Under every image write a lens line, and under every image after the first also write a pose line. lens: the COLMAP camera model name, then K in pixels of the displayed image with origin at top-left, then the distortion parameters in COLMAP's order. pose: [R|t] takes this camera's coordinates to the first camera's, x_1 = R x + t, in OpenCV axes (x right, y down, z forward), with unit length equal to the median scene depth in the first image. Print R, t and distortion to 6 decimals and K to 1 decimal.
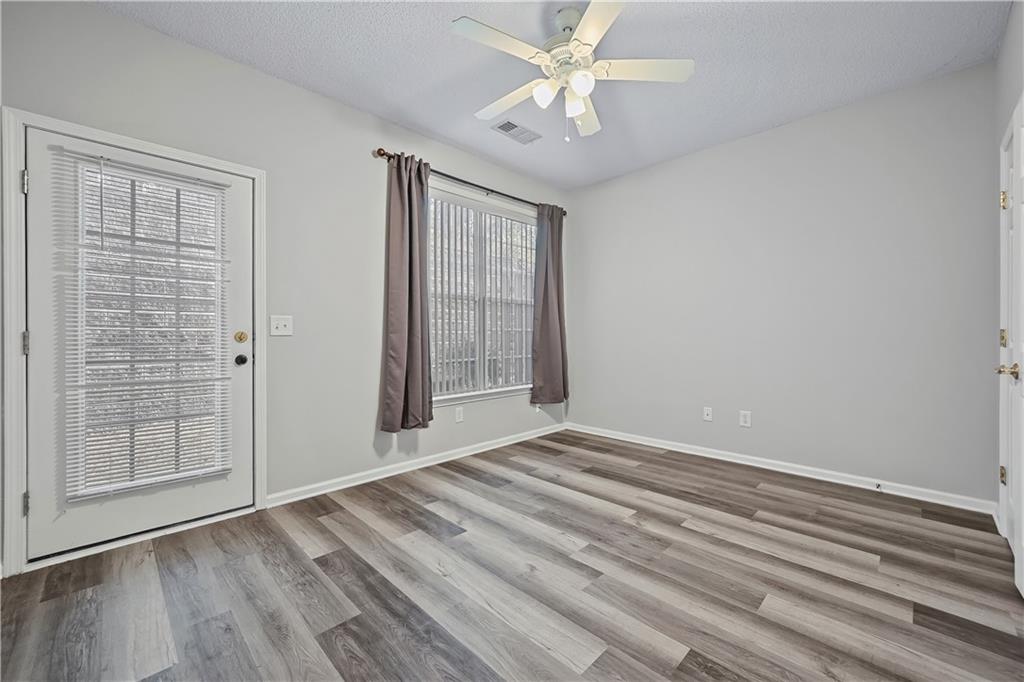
lens RADIAL K [[413.6, 0, 510.1], [0, 413.6, 335.3], [0, 0, 1]] dist [-0.006265, 0.001573]
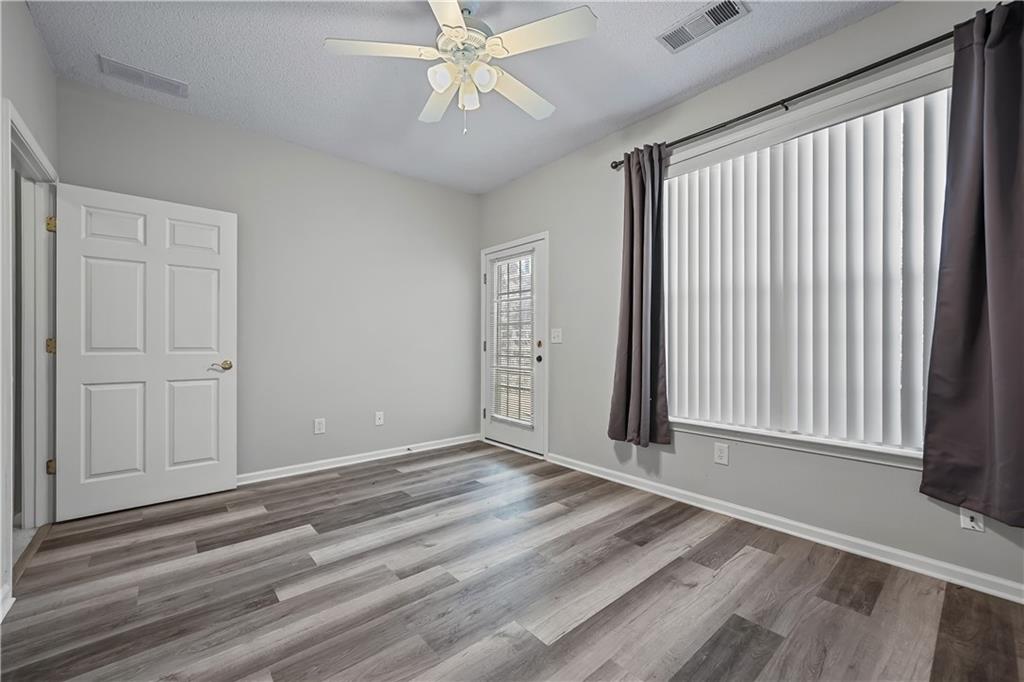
lens RADIAL K [[413.6, 0, 508.1], [0, 413.6, 344.2], [0, 0, 1]] dist [-0.006265, 0.001573]
pose [[-0.083505, 0.005459, -0.996492, 0.845917], [0.002810, 0.999982, 0.005243, -0.003236], [0.996503, -0.002362, -0.083519, 0.943419]]
